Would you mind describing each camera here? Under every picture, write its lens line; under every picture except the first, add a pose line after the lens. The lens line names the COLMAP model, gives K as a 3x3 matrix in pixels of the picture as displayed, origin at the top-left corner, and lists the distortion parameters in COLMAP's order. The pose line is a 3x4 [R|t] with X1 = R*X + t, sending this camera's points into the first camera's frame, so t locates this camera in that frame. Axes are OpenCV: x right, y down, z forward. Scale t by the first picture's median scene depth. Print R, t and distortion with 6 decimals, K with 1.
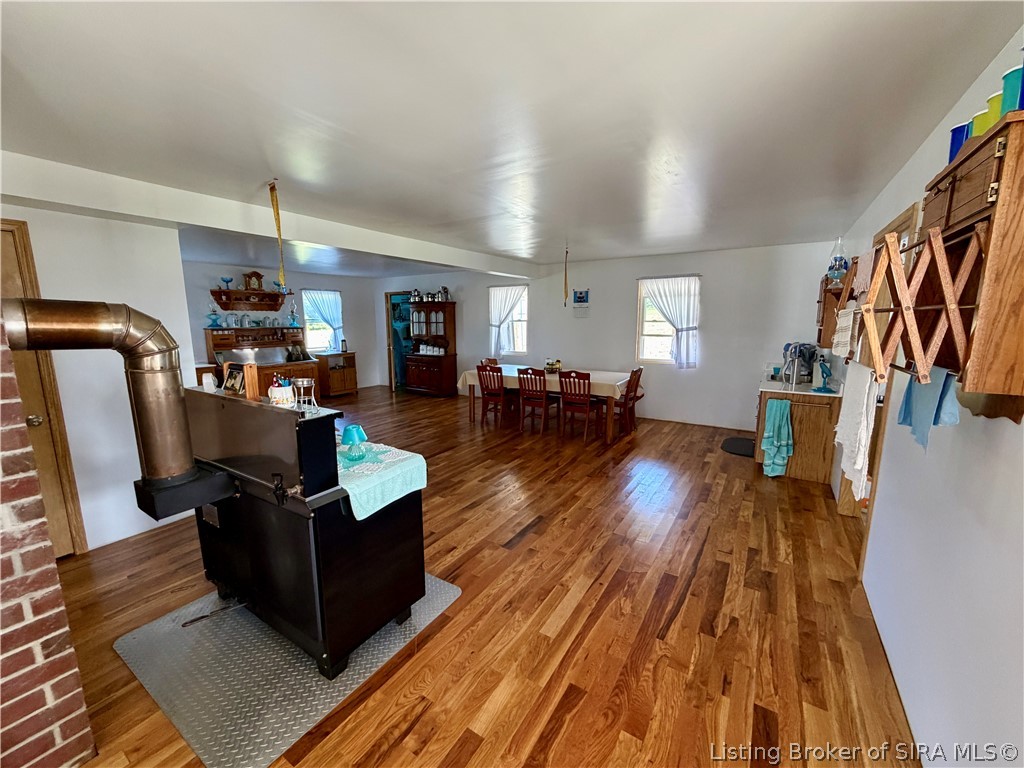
lens RADIAL K [[408.6, 0, 506.5], [0, 408.6, 383.6], [0, 0, 1]] dist [-0.000027, -0.000309]
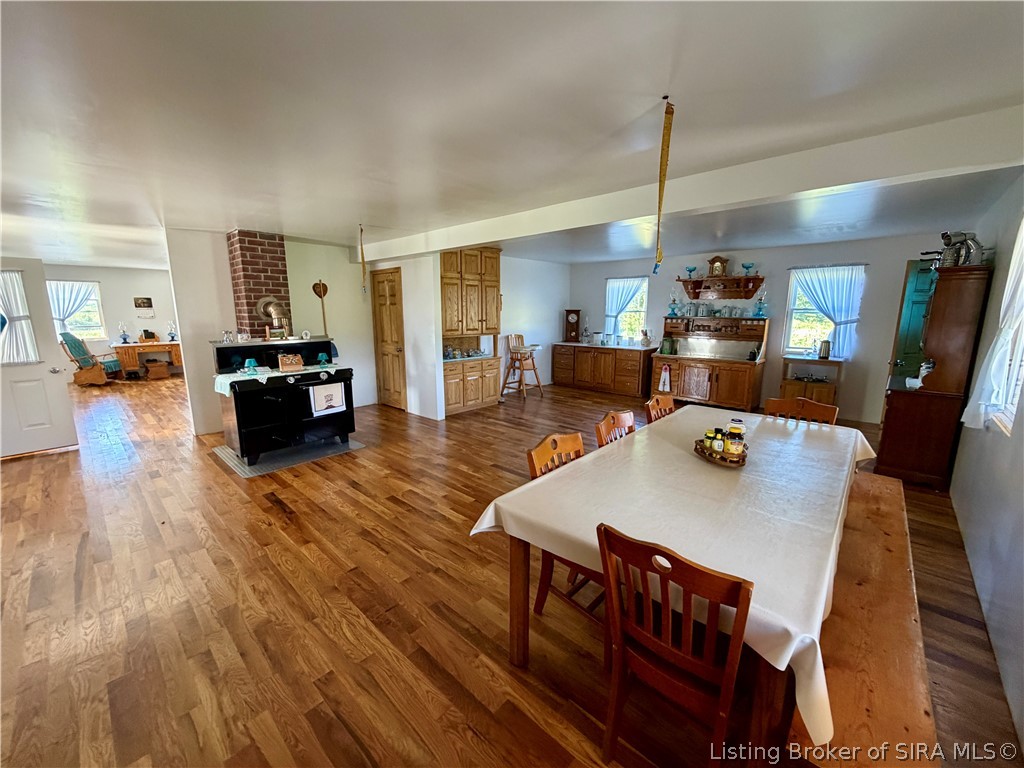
lens RADIAL K [[408.6, 0, 511.3], [0, 408.6, 389.1], [0, 0, 1]] dist [-0.000027, -0.000309]
pose [[-0.172193, 0.190091, -0.966548, 0.428123], [-0.154934, 0.963765, 0.217146, -0.120561], [0.972803, 0.187142, -0.136502, 0.776637]]
